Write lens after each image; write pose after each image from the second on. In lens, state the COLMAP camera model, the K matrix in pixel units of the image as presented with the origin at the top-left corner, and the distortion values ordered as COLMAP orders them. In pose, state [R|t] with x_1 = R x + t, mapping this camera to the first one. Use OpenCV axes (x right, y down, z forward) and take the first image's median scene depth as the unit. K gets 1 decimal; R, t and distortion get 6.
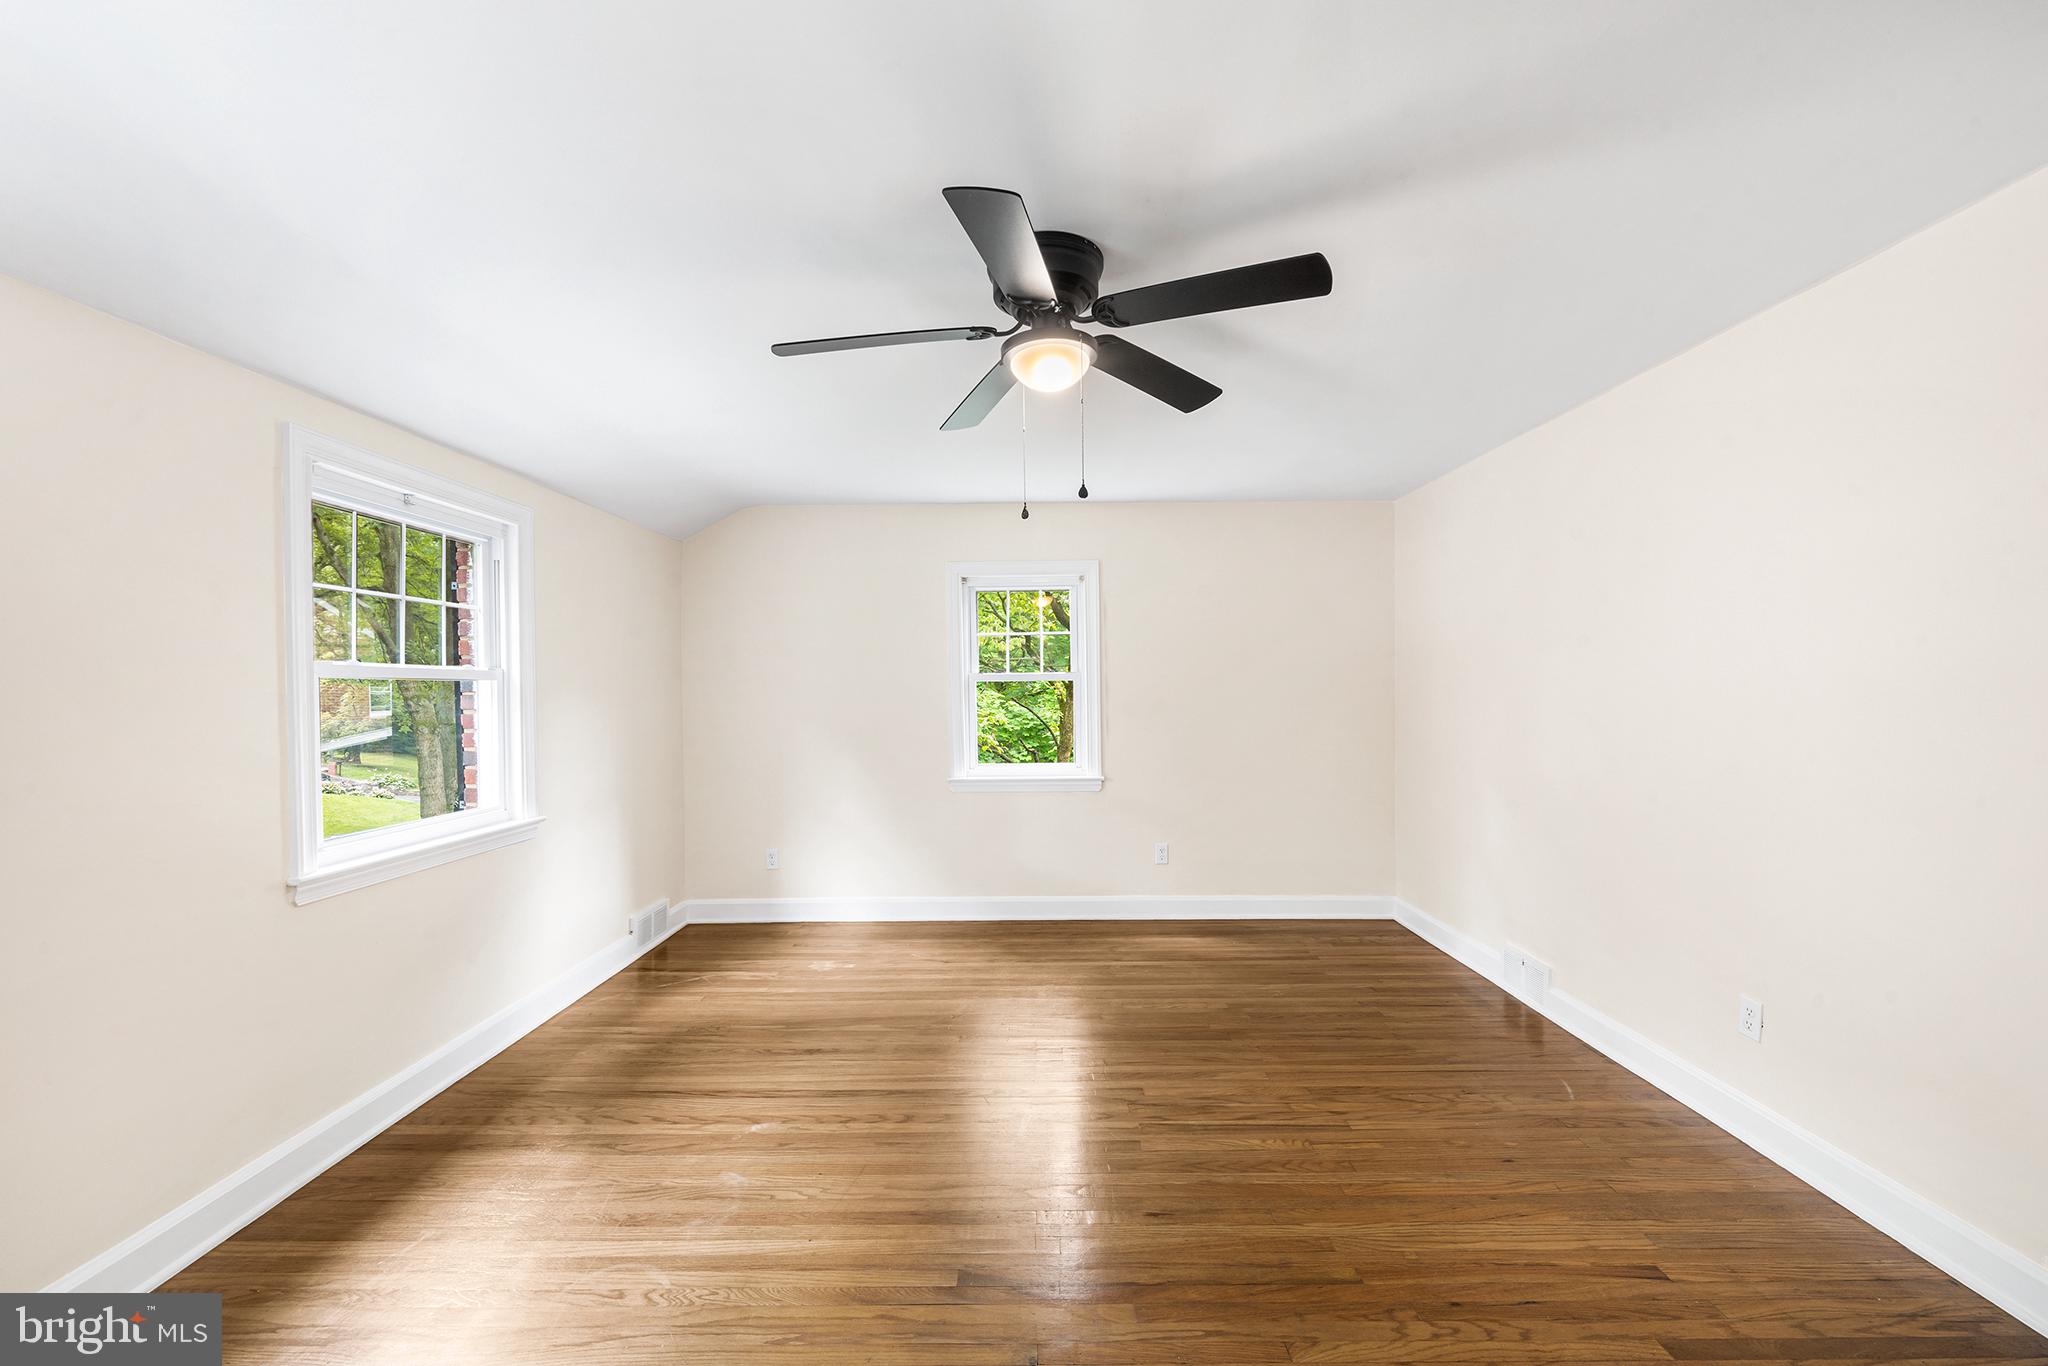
lens RADIAL K [[824.3, 0, 1040.6], [0, 824.3, 698.3], [0, 0, 1]] dist [-0.001930, 0.000485]
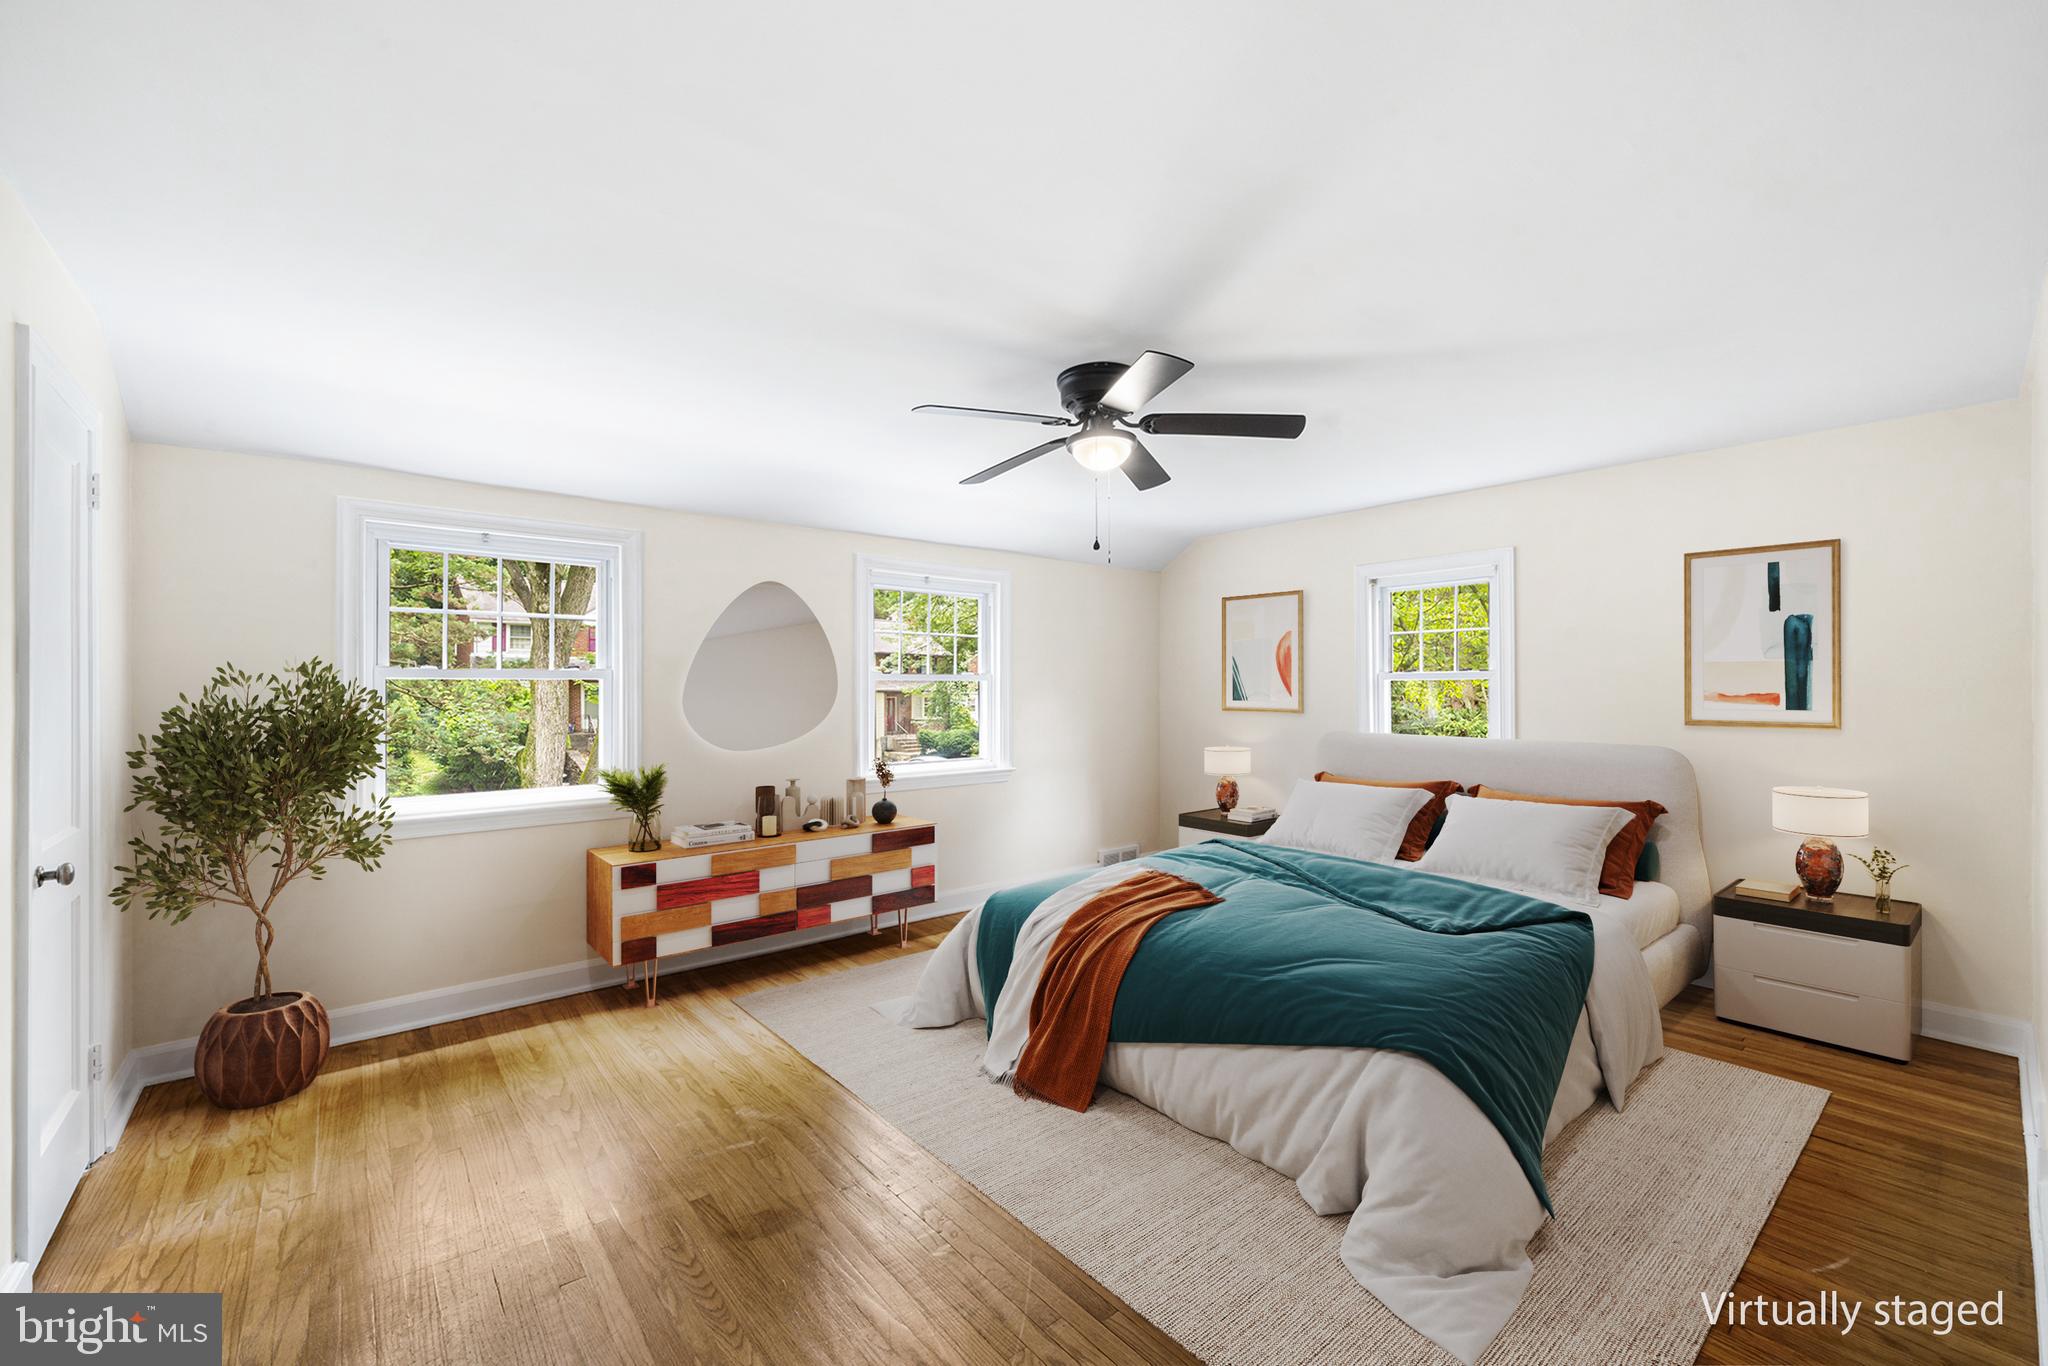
lens RADIAL K [[824.3, 0, 1033.7], [0, 824.3, 684.5], [0, 0, 1]] dist [-0.001930, 0.000485]
pose [[0.643296, 0.002720, -0.765612, 0.609581], [-0.013304, 0.999882, -0.007626, -0.003083], [0.765502, 0.015092, 0.643257, 0.022008]]
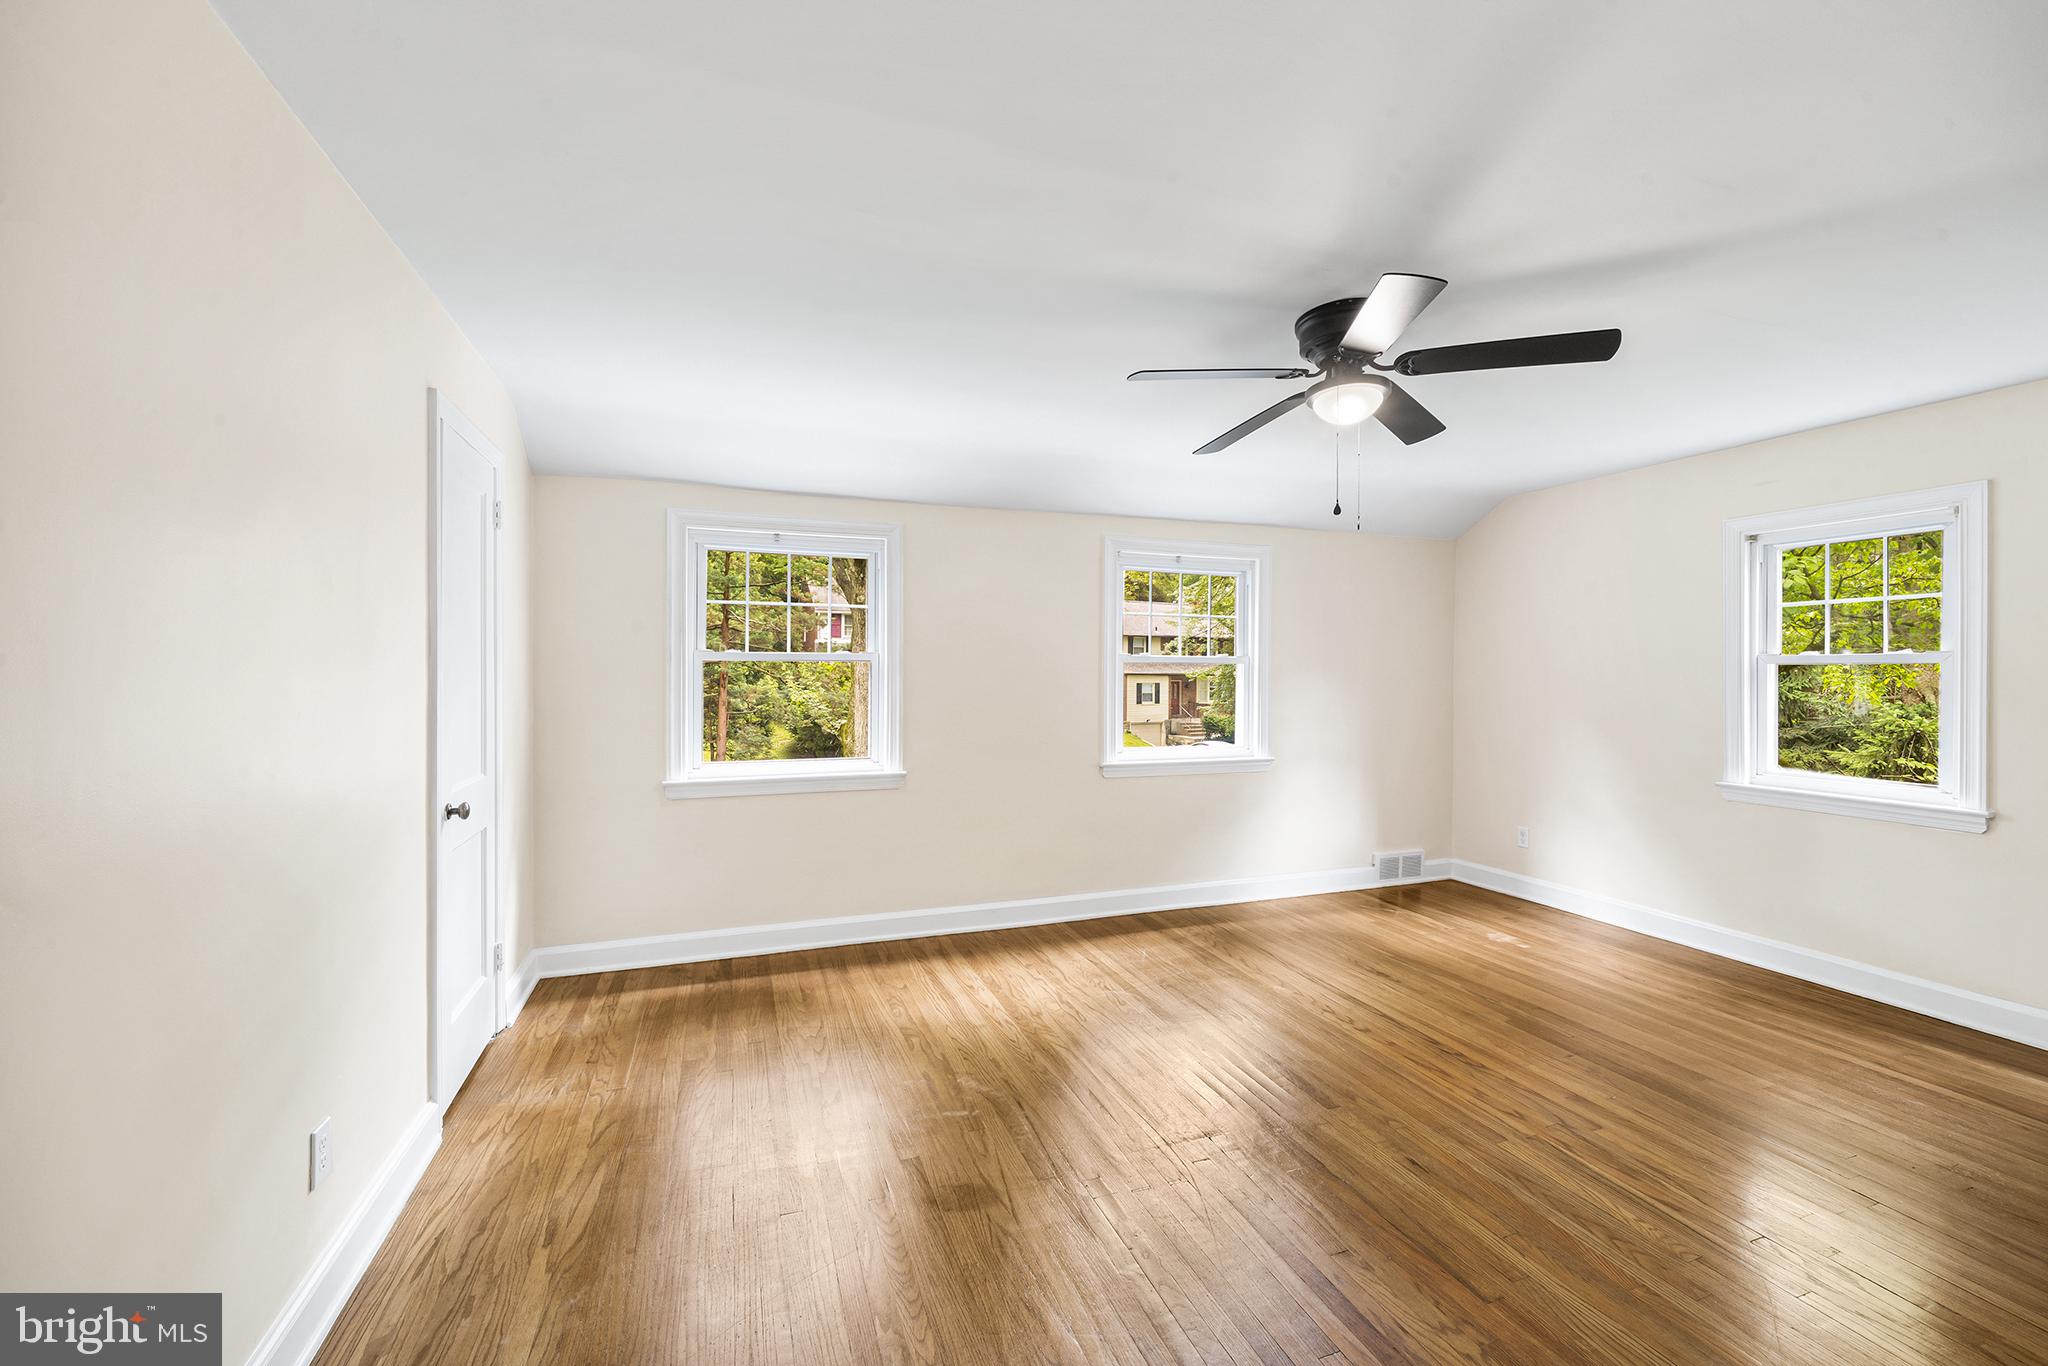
lens RADIAL K [[824.3, 0, 1030.5], [0, 824.3, 676.8], [0, 0, 1]] dist [-0.001930, 0.000485]
pose [[0.341363, 0.014876, -0.939814, 0.608958], [-0.018811, 0.999783, 0.008993, -0.003818], [0.939743, 0.014609, 0.341569, 0.098078]]
